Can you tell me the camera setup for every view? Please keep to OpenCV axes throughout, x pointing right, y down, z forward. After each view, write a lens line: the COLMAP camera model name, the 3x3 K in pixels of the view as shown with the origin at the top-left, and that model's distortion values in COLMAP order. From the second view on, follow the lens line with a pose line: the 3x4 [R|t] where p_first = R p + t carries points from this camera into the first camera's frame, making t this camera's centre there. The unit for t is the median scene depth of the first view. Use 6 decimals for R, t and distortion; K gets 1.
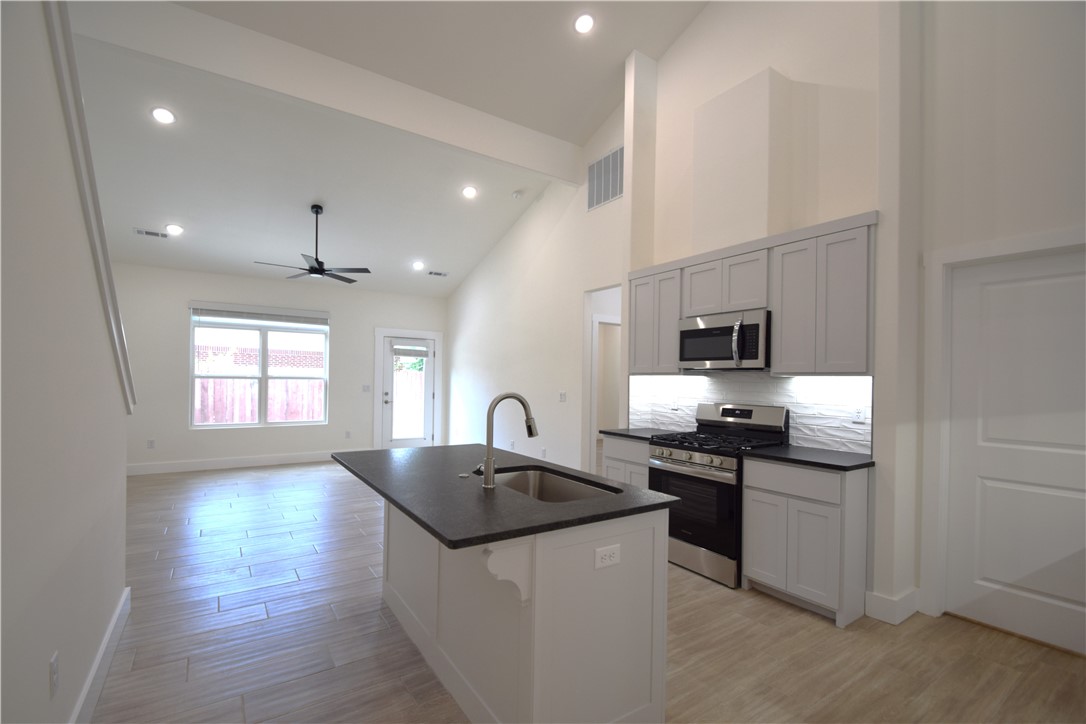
lens RADIAL K [[478.3, 0, 538.5], [0, 478.3, 380.0], [0, 0, 1]] dist [-0.004295, -0.000696]
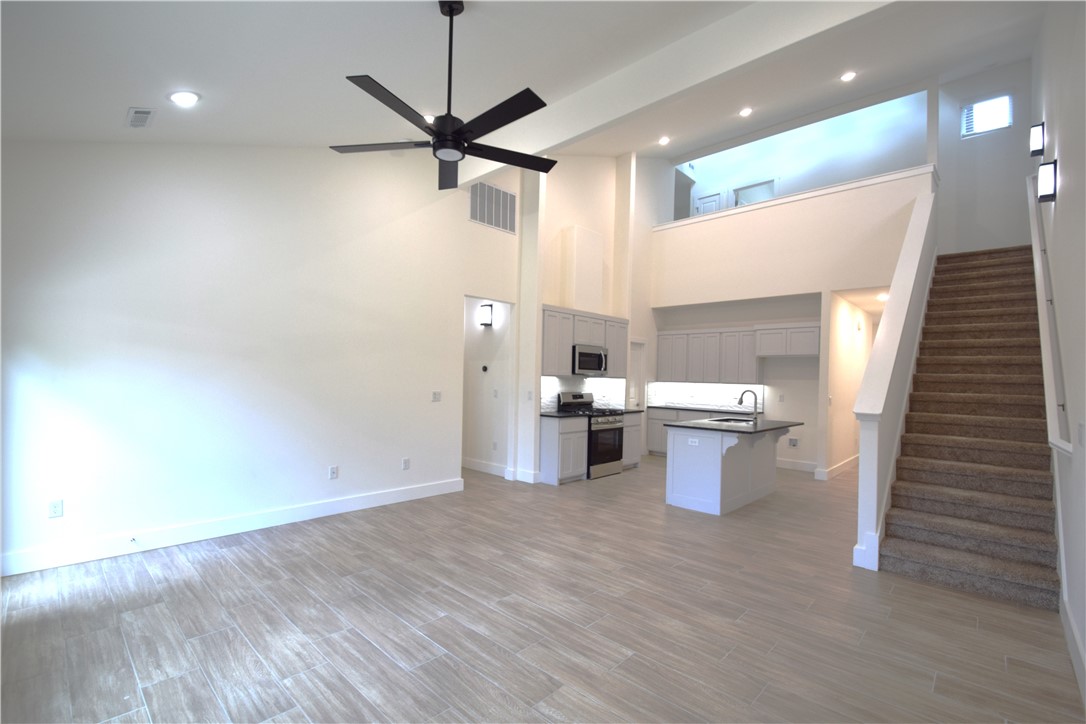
lens RADIAL K [[478.3, 0, 538.5], [0, 478.3, 380.0], [0, 0, 1]] dist [-0.004295, -0.000696]
pose [[-0.218495, -0.019911, 0.975635, -1.470148], [-0.020755, 0.999660, 0.015753, -0.025673], [-0.975617, -0.016808, -0.218834, 1.621375]]
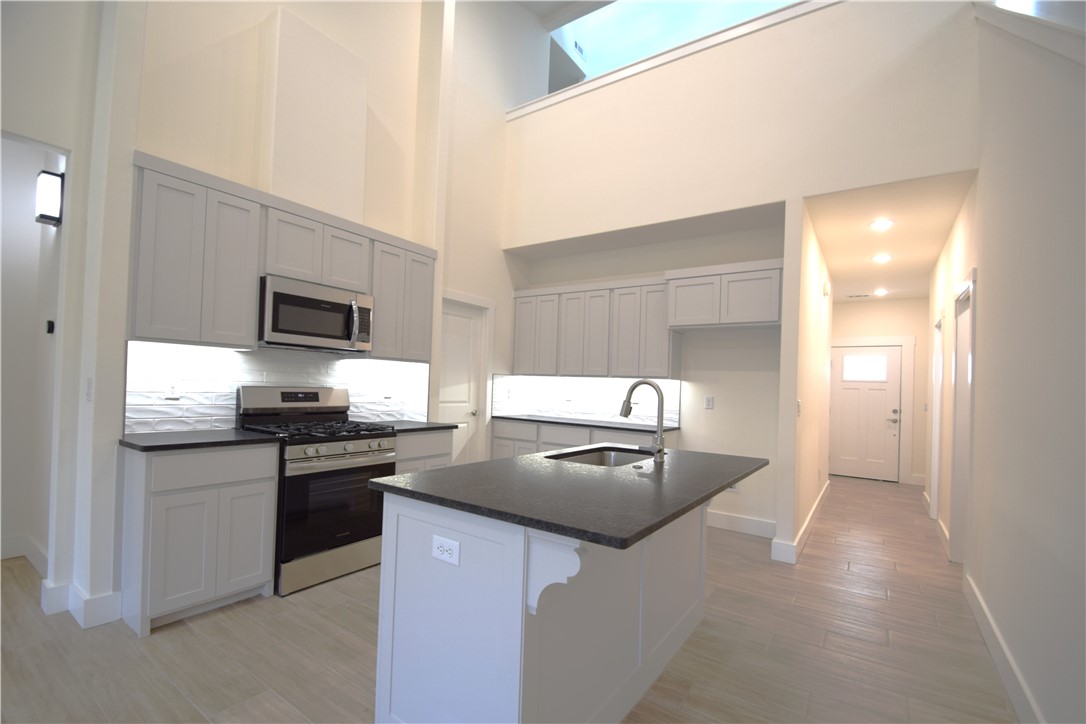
lens RADIAL K [[478.3, 0, 538.5], [0, 478.3, 380.0], [0, 0, 1]] dist [-0.004295, -0.000696]
pose [[-0.360563, -0.010832, 0.932672, -0.593578], [-0.033817, 0.999427, -0.001466, 0.025347], [-0.932122, -0.032069, -0.360722, 0.934811]]
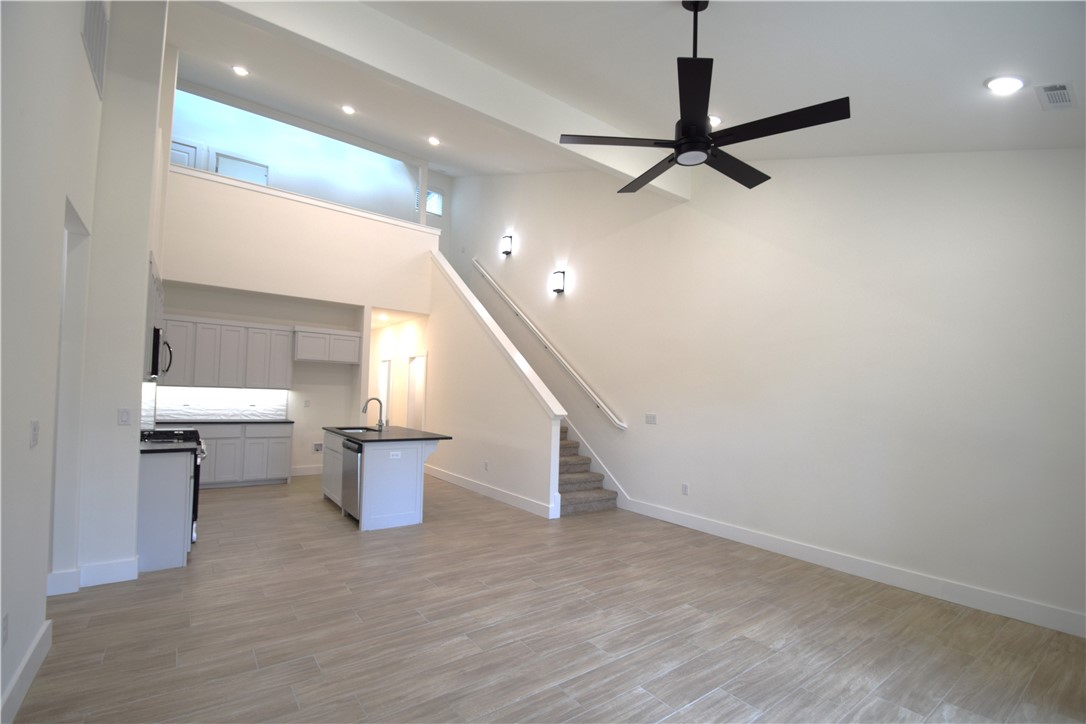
lens RADIAL K [[478.3, 0, 538.5], [0, 478.3, 380.0], [0, 0, 1]] dist [-0.004295, -0.000696]
pose [[-0.998324, -0.040127, -0.041712, -0.525933], [-0.039102, 0.998920, -0.025106, -0.022369], [0.042675, -0.023432, -0.998814, 2.227117]]
